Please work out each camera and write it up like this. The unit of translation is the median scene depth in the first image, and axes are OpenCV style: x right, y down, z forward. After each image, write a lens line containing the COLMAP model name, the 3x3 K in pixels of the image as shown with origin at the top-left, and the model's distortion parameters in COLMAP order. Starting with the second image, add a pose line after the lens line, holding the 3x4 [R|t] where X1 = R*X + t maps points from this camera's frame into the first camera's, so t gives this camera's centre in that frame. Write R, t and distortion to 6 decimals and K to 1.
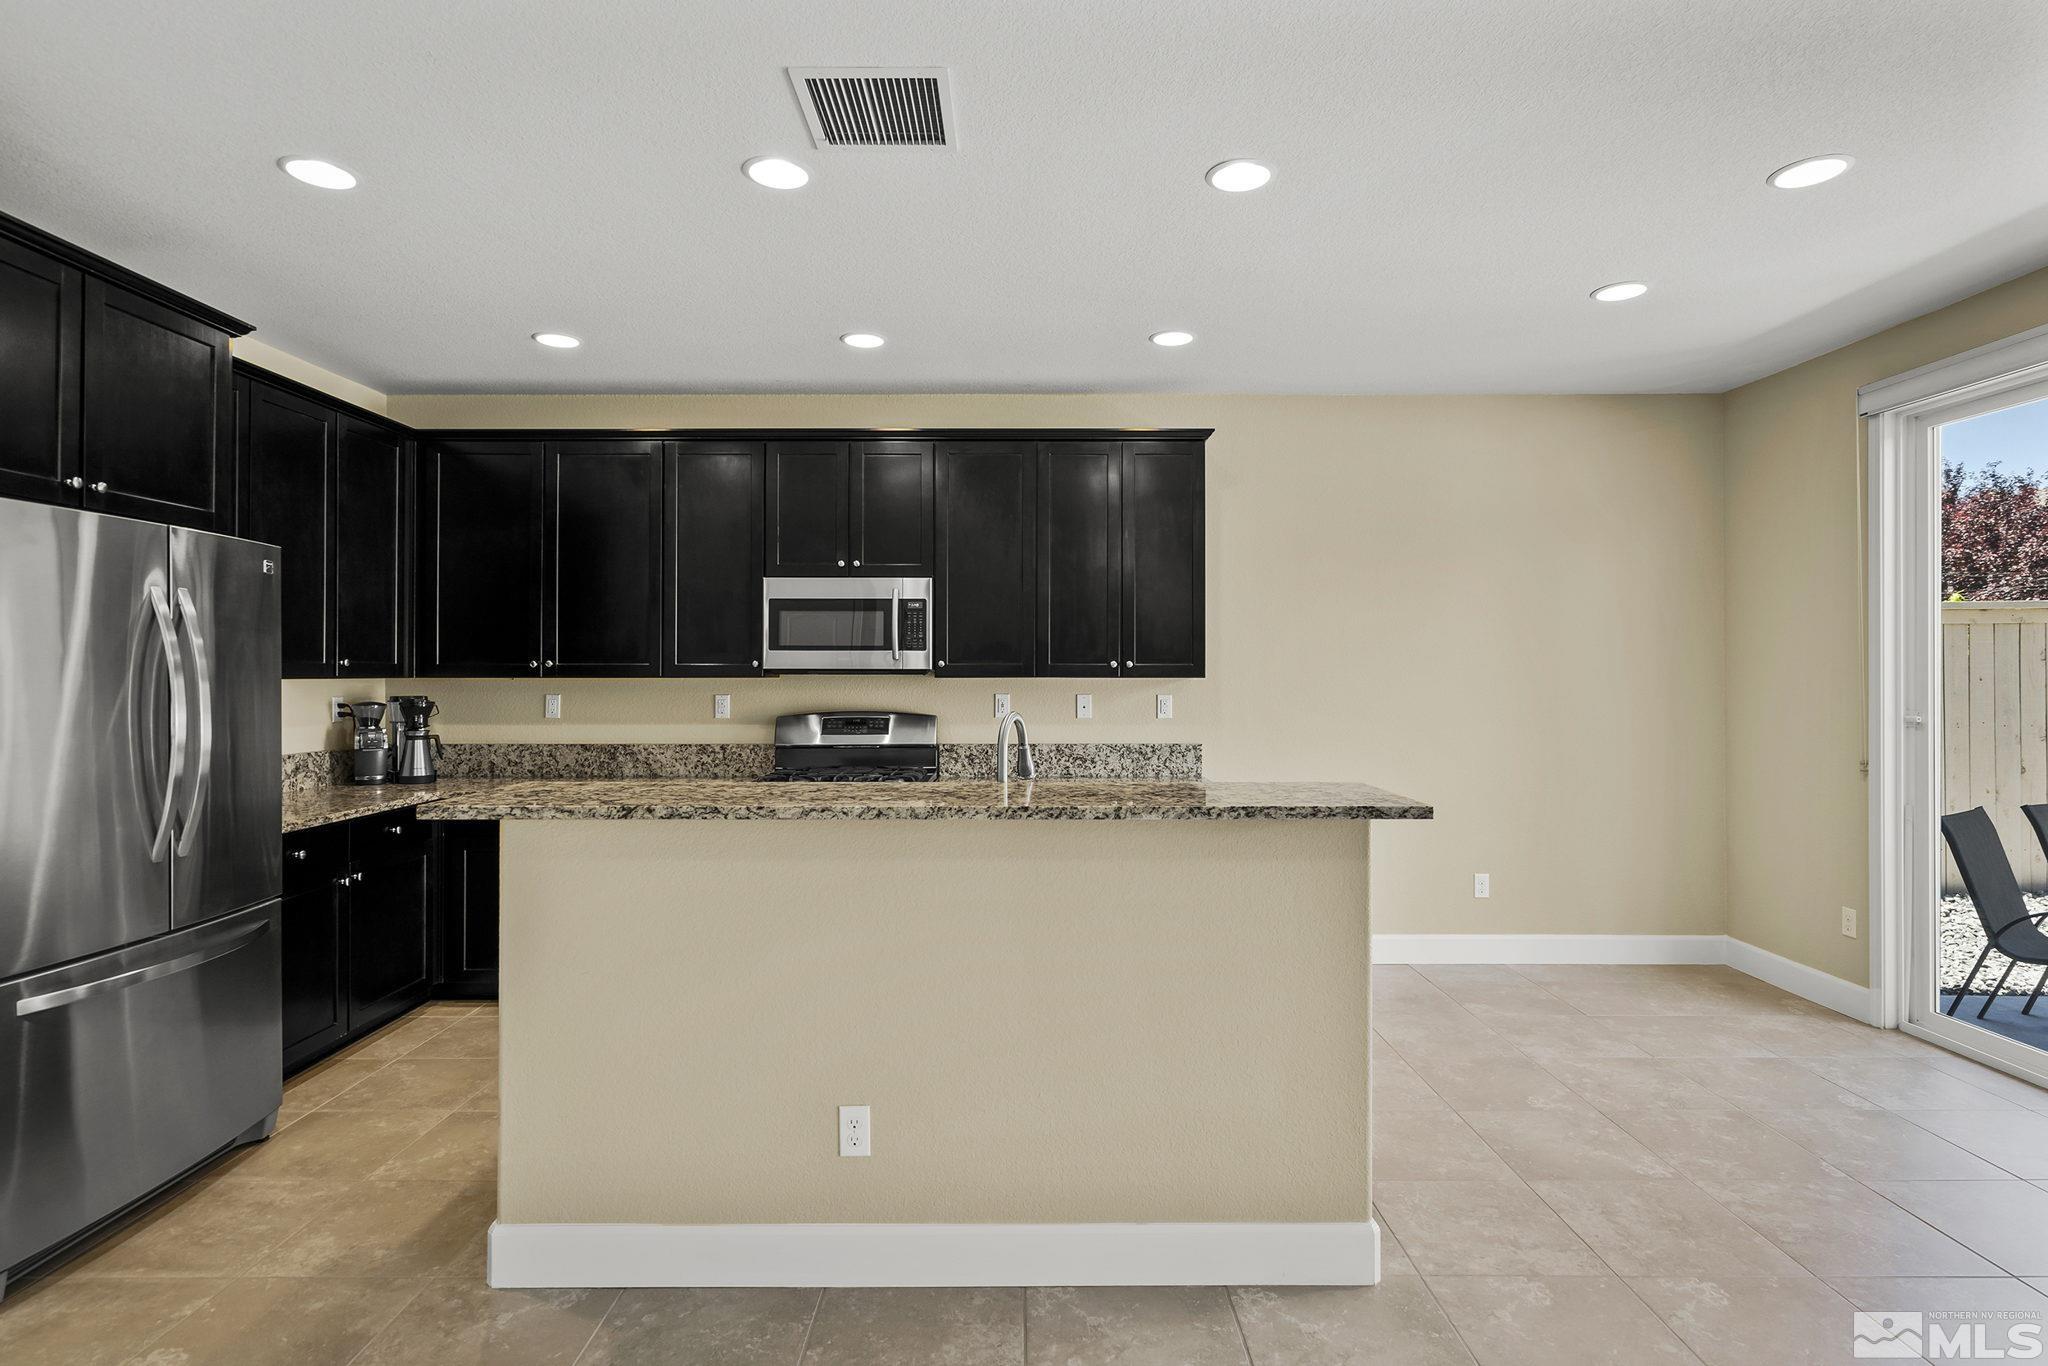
lens RADIAL K [[1041.3, 0, 1018.5], [0, 1041.3, 664.4], [0, 0, 1]] dist [-0.001418, -0.000060]
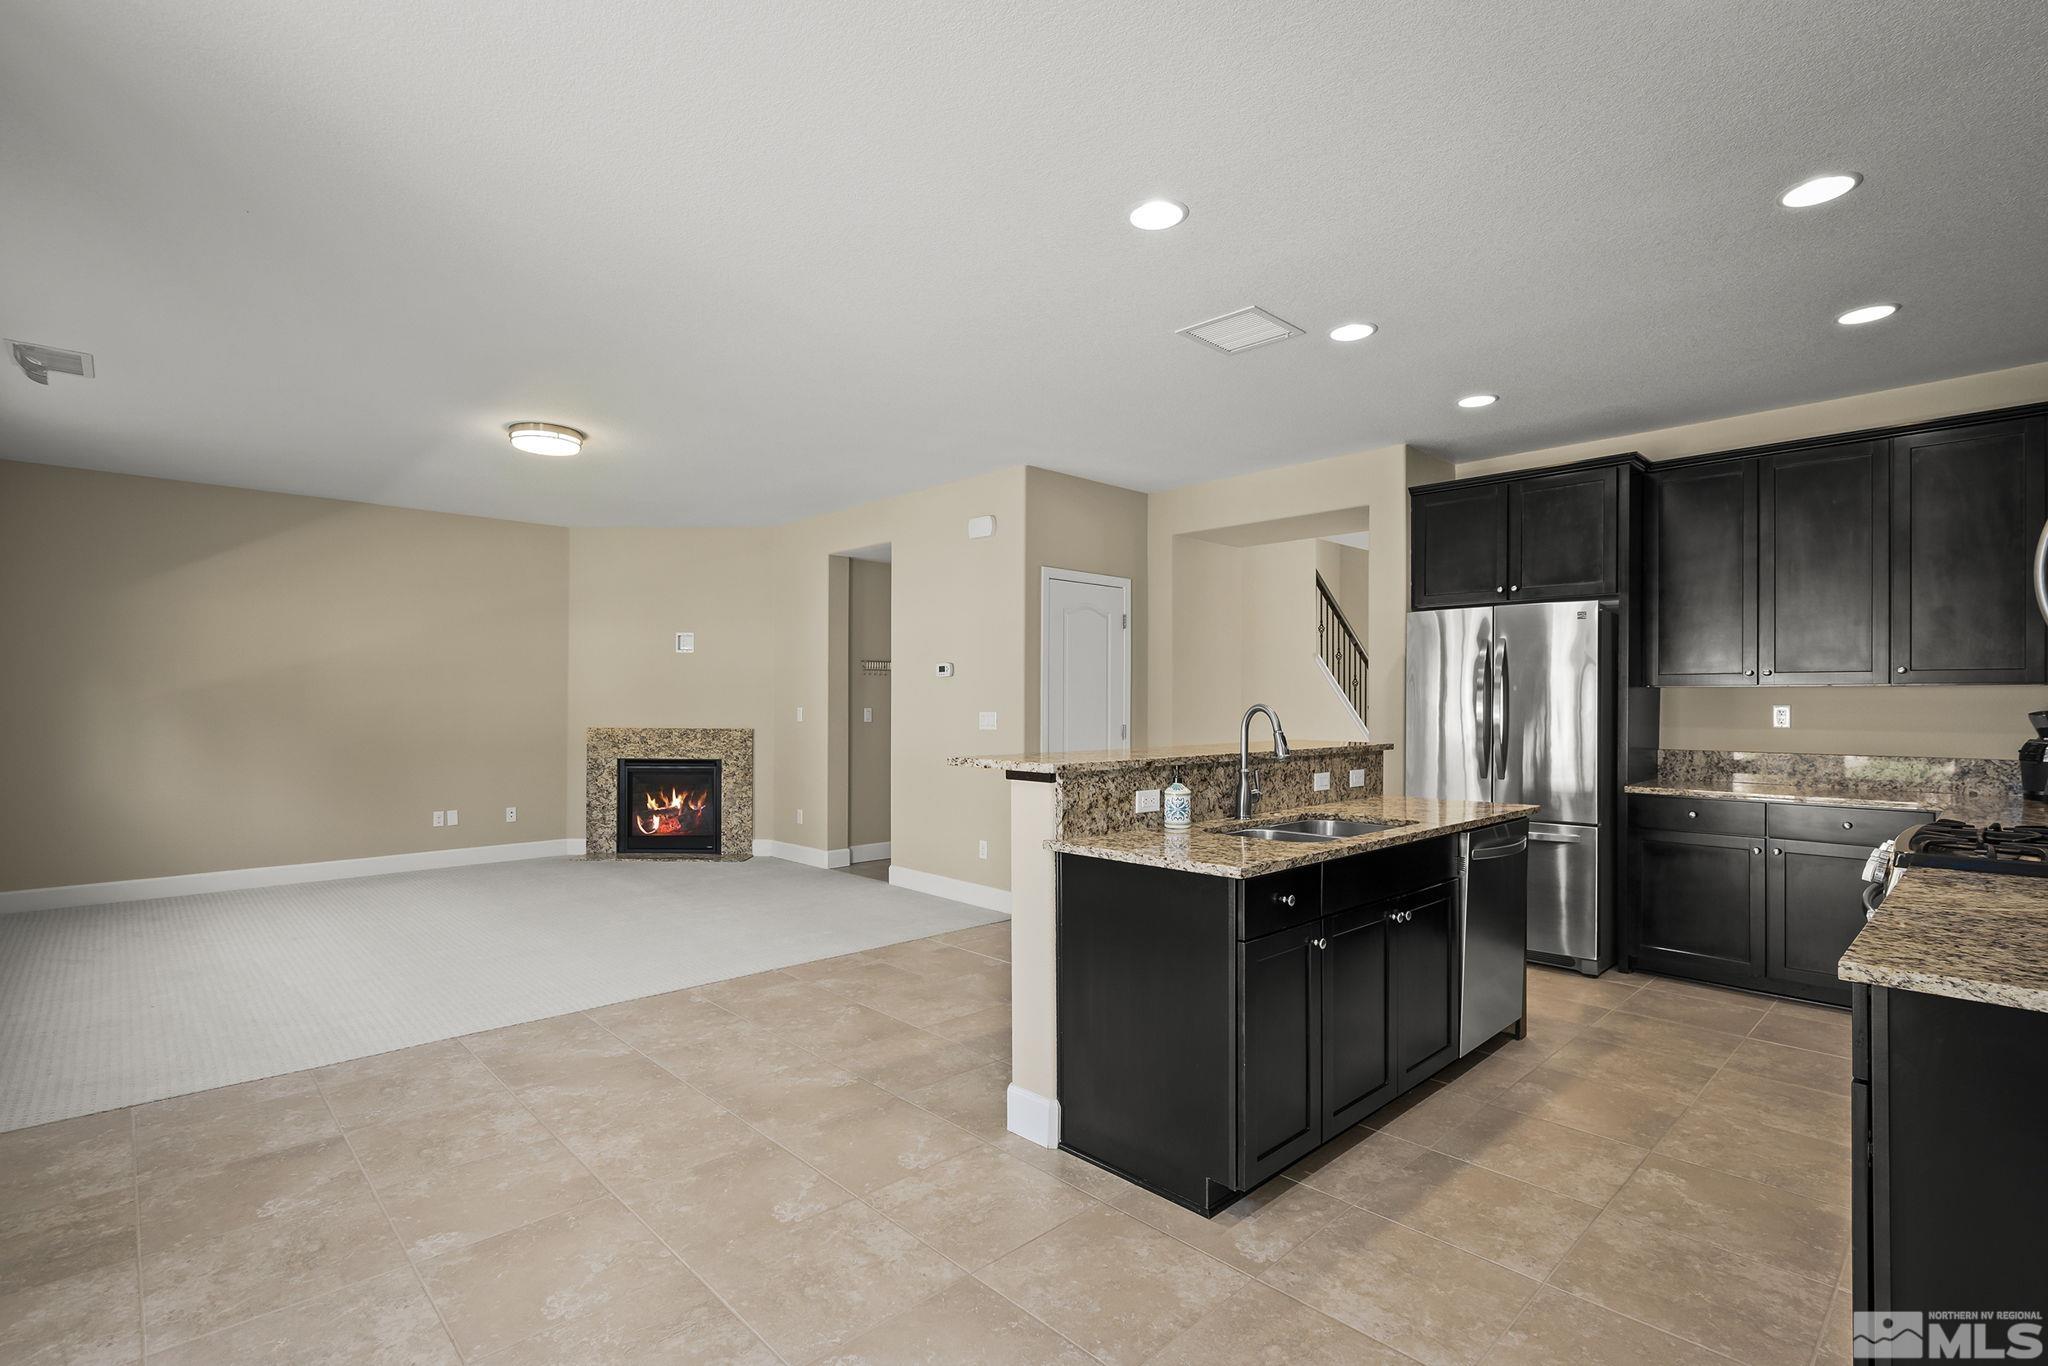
lens RADIAL K [[960.1, 0, 1024.0], [0, 960.1, 683.0], [0, 0, 1]] dist [0.000821, -0.000004]
pose [[-0.721731, -0.012592, -0.692059, 0.604421], [0.005600, 0.999696, -0.024029, 0.026474], [0.692151, -0.021218, -0.721441, 0.972344]]
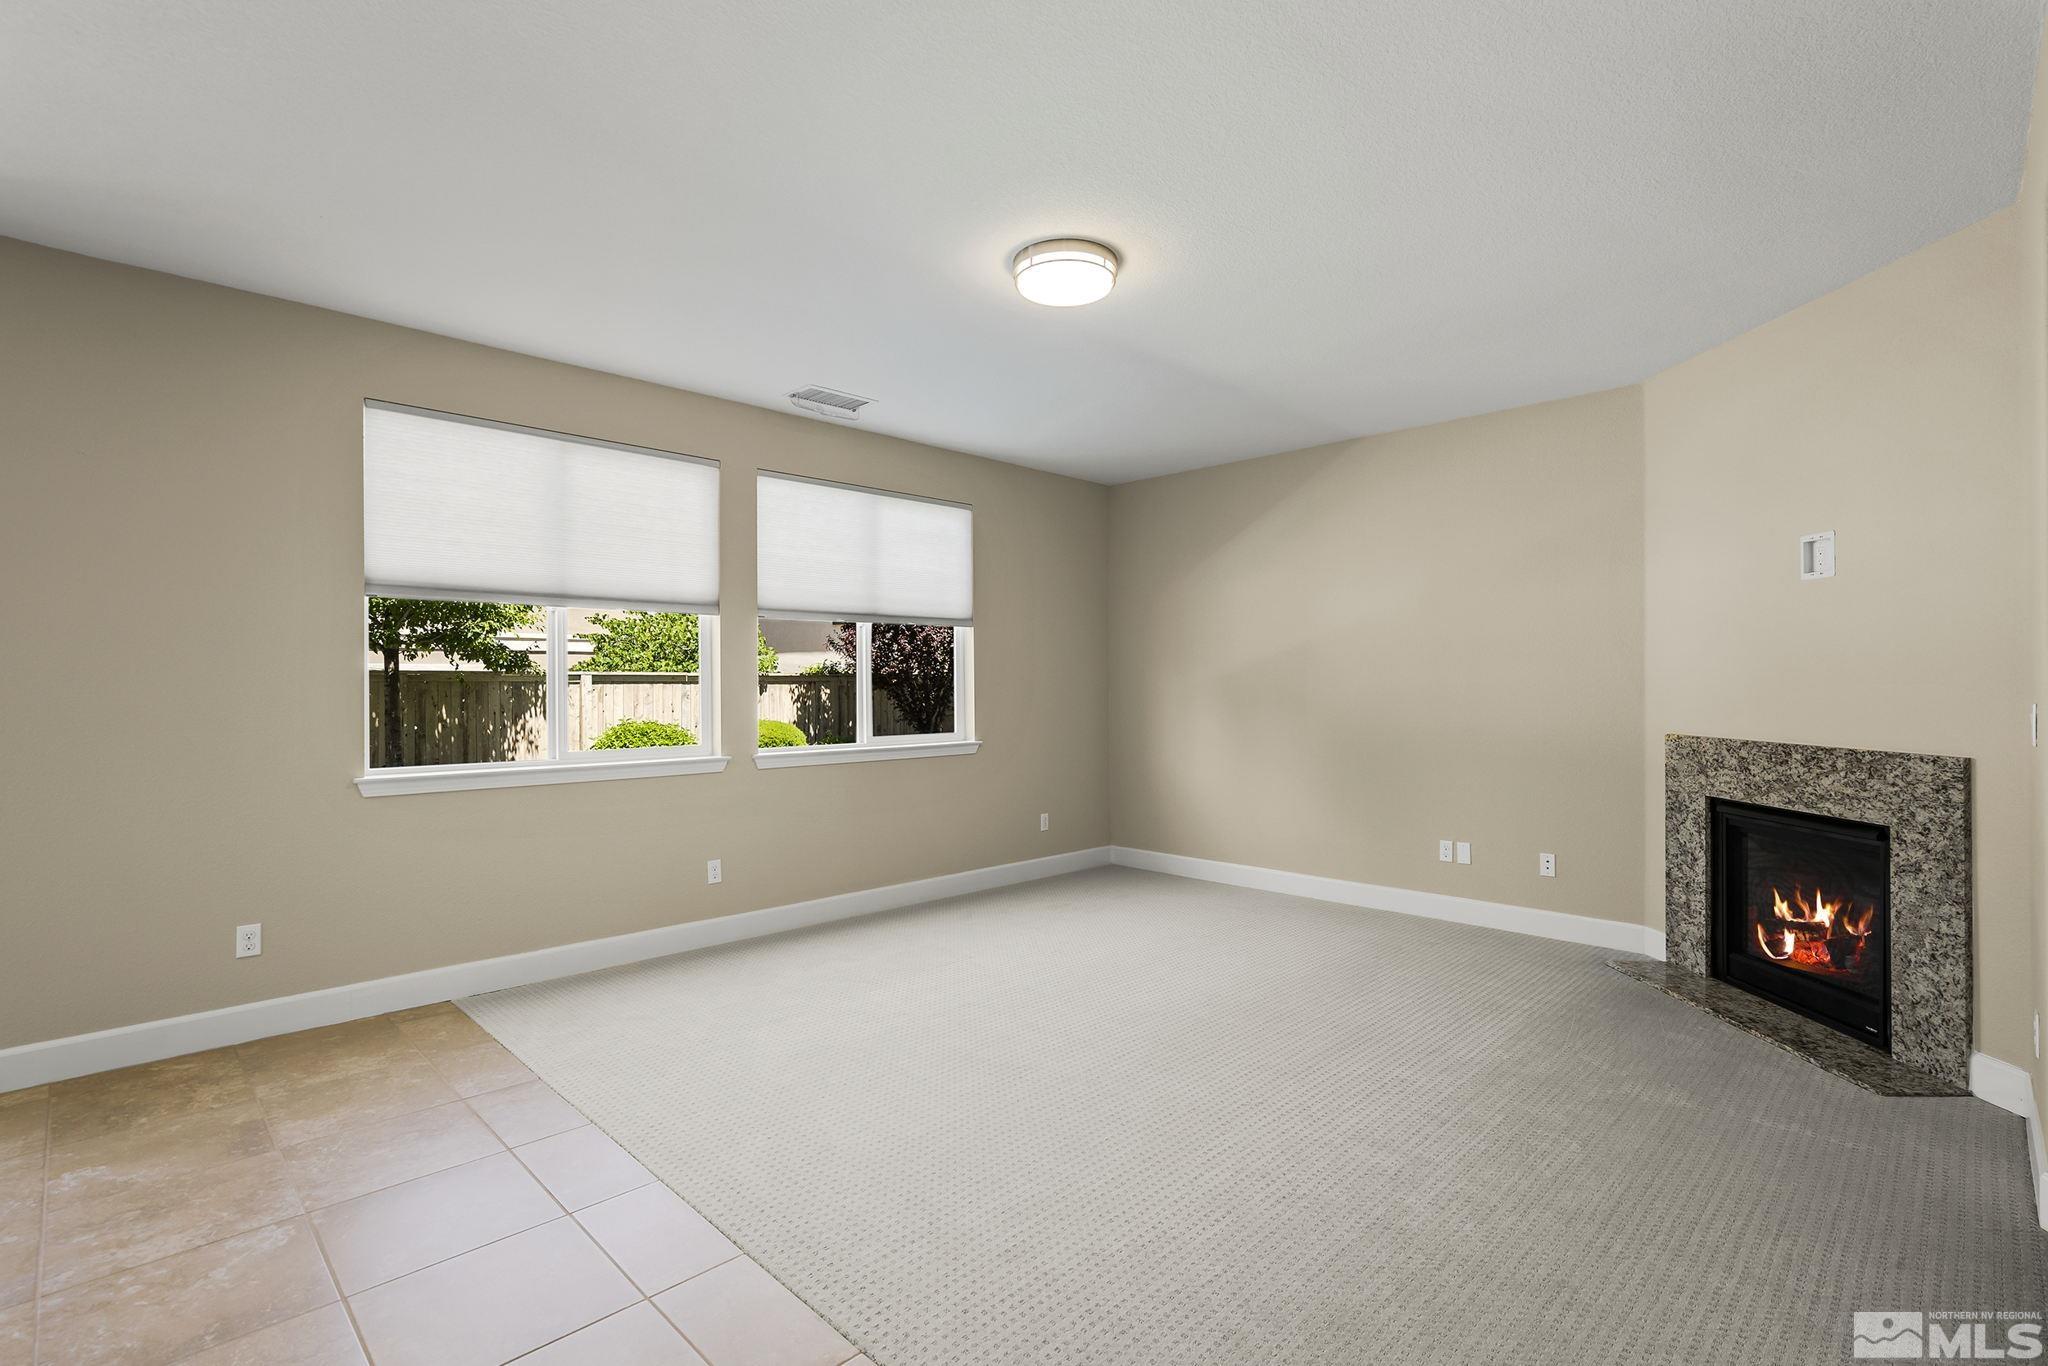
lens RADIAL K [[944.7, 0, 1024.0], [0, 944.7, 683.0], [0, 0, 1]] dist [-0.001822, -0.000150]
pose [[-0.707500, 0.005071, 0.706696, -0.225477], [-0.004045, 0.999929, -0.011224, 0.023325], [-0.706702, -0.010799, -0.707429, 0.306550]]
